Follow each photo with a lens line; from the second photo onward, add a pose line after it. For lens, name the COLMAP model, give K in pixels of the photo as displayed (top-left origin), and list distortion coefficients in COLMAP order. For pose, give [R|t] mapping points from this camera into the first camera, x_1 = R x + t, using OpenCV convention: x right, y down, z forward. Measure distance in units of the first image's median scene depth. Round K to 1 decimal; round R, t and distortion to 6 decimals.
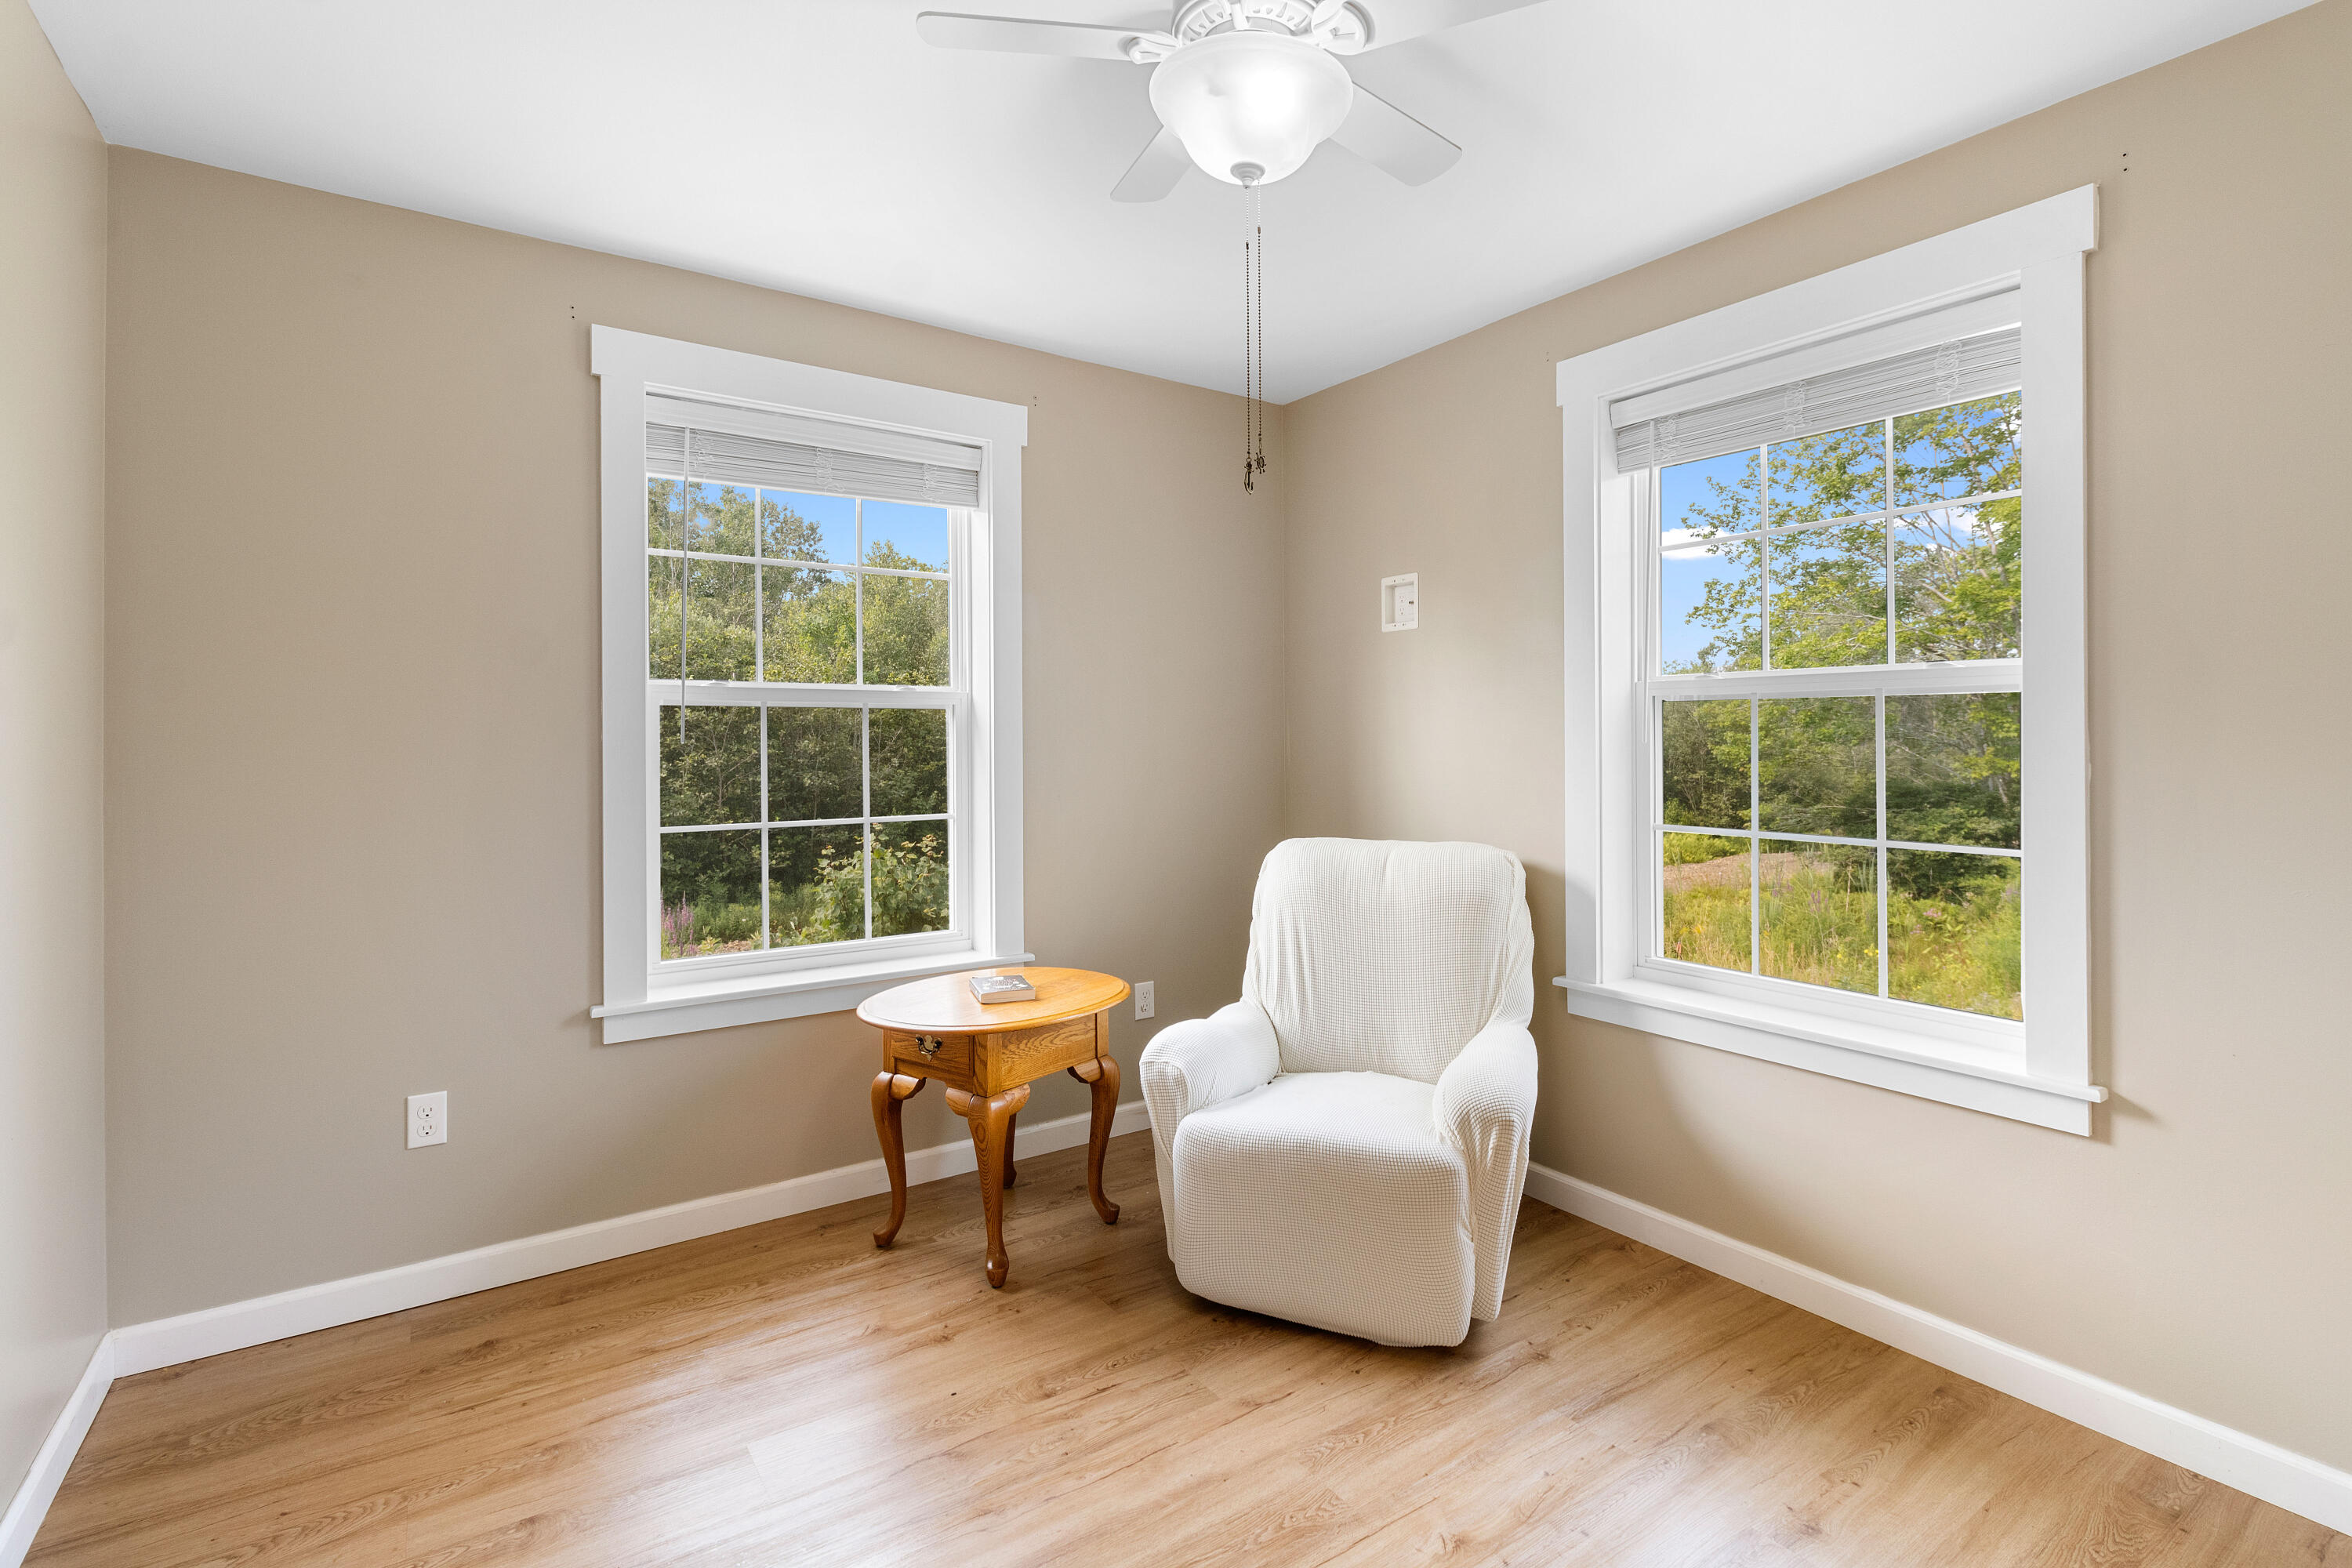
lens RADIAL K [[1104.5, 0, 1174.5], [0, 1104.5, 745.8], [0, 0, 1]] dist [0.002371, 0.001099]
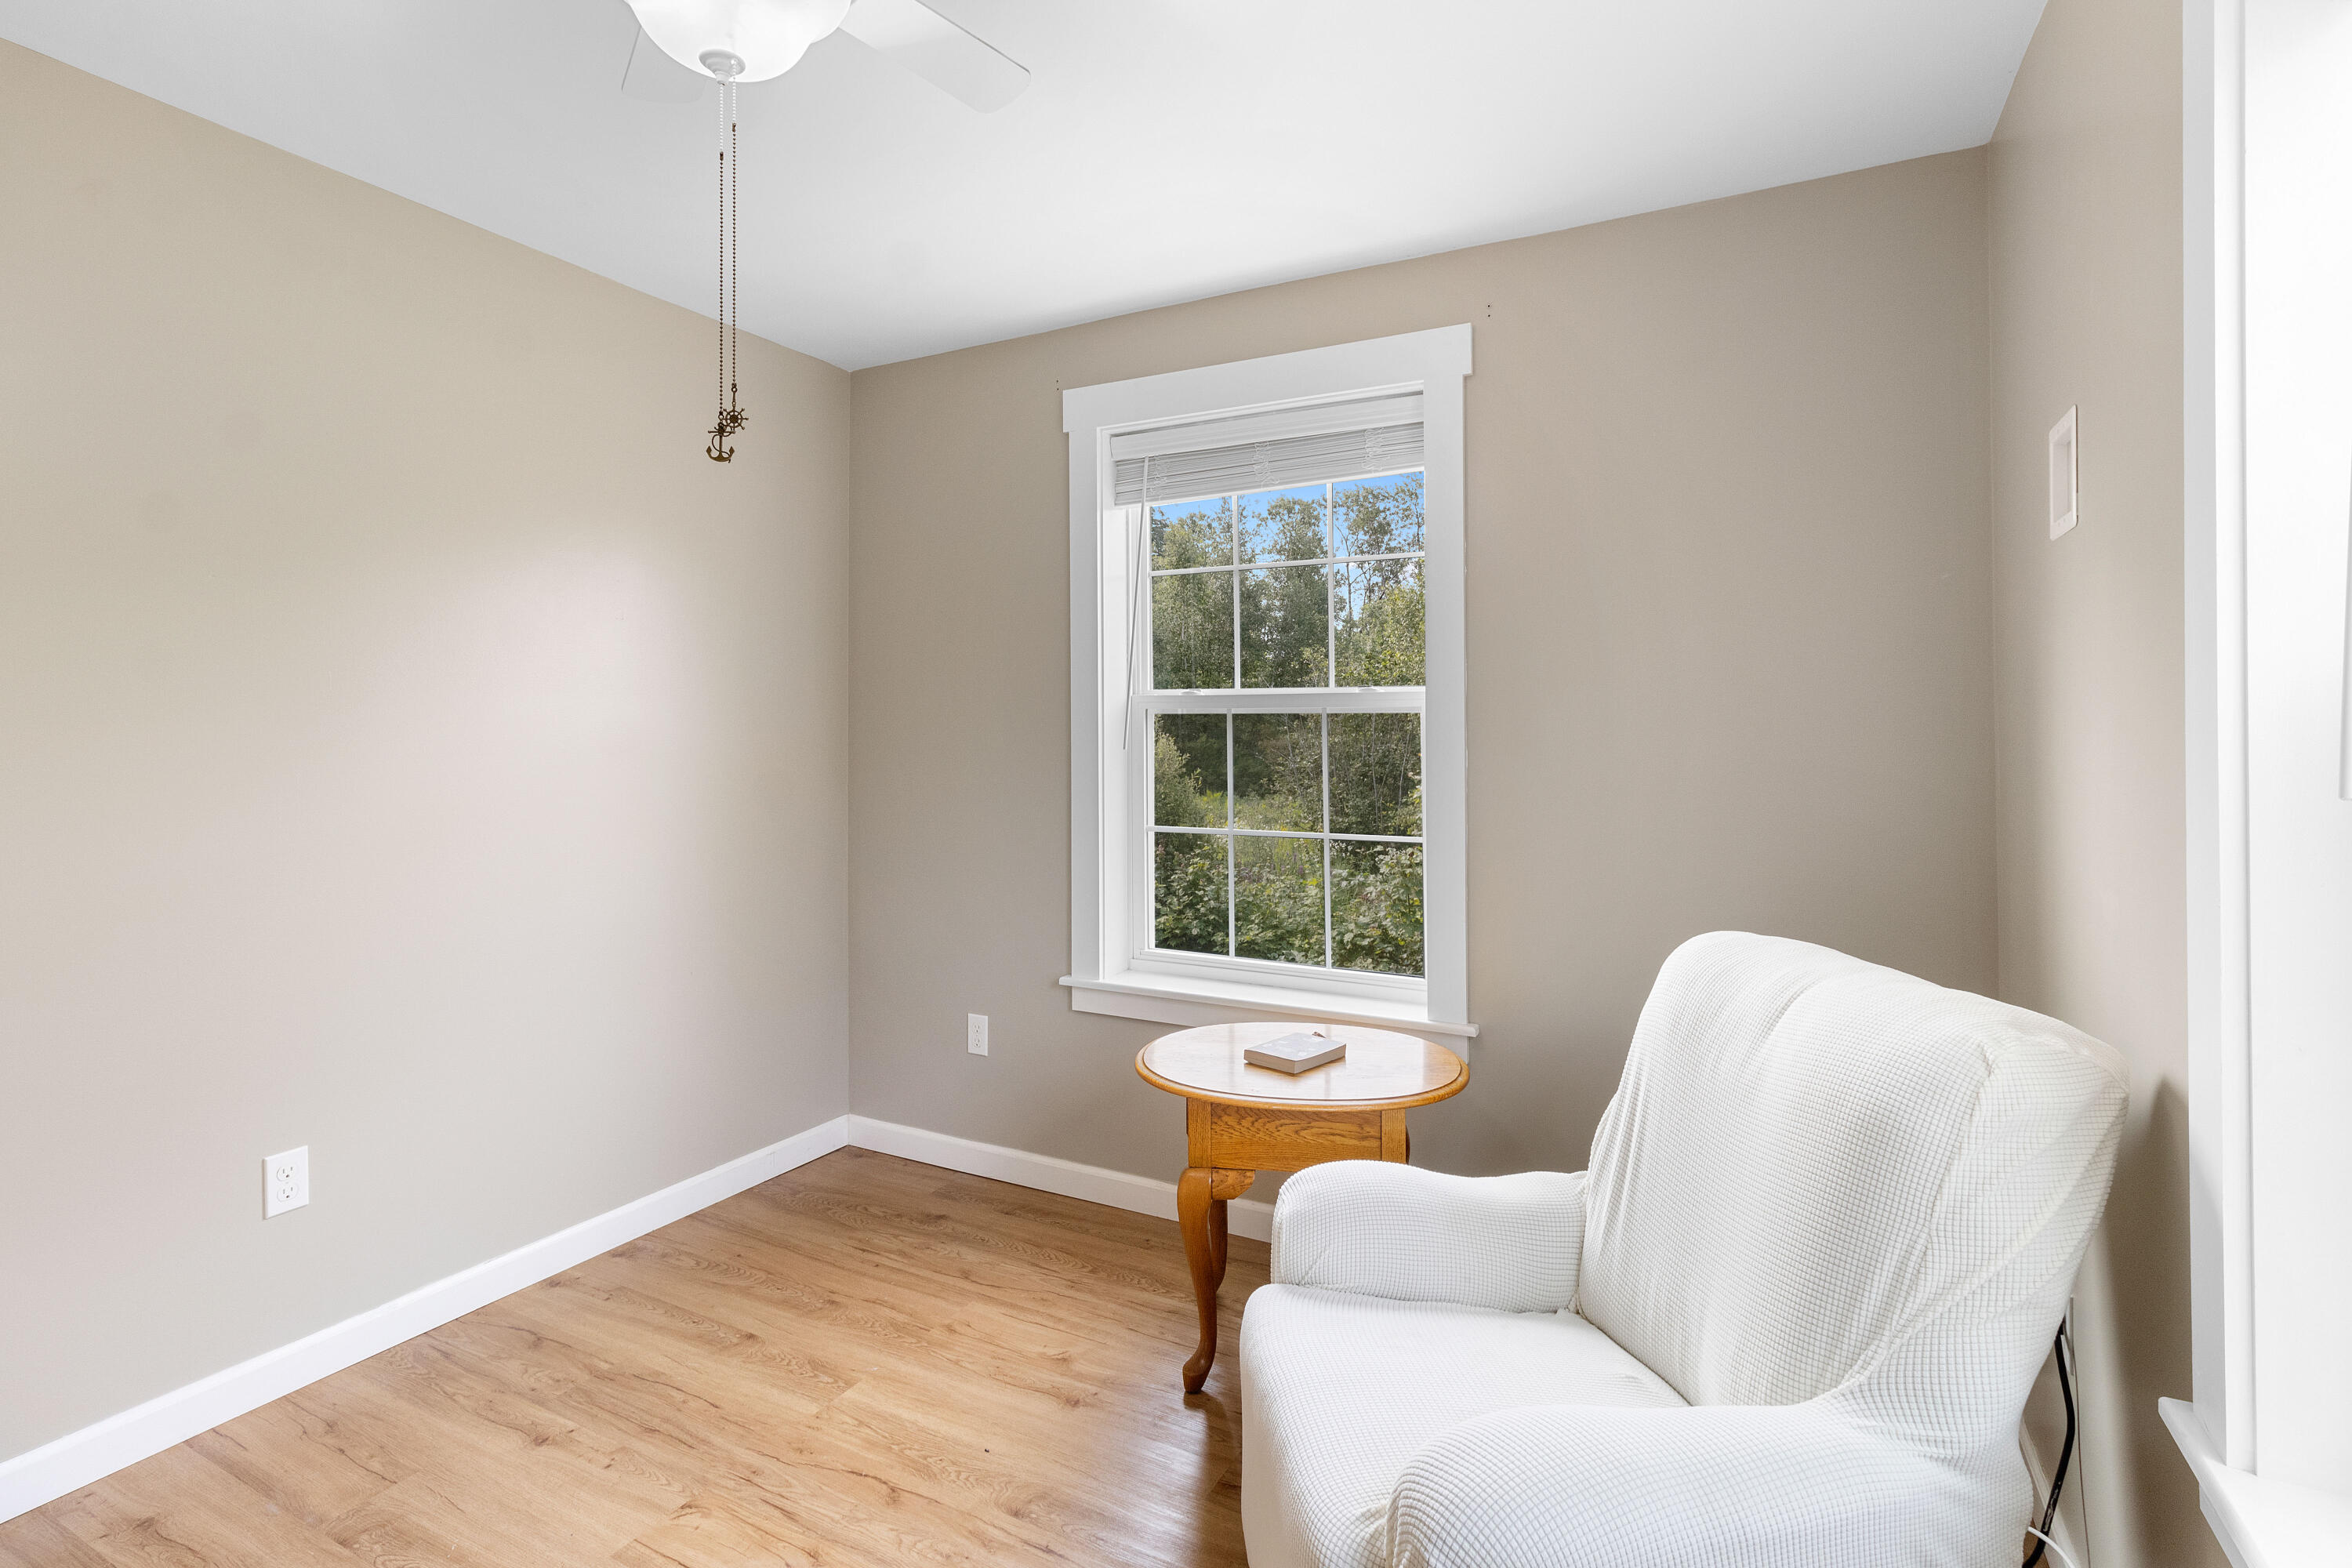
lens RADIAL K [[1113.4, 0, 1170.5], [0, 1113.4, 731.5], [0, 0, 1]] dist [-0.001124, 0.000011]
pose [[0.465954, 0.002276, -0.884806, 0.602345], [-0.004536, 0.999990, 0.000184, -0.023418], [0.884797, 0.003928, 0.465959, 0.587626]]
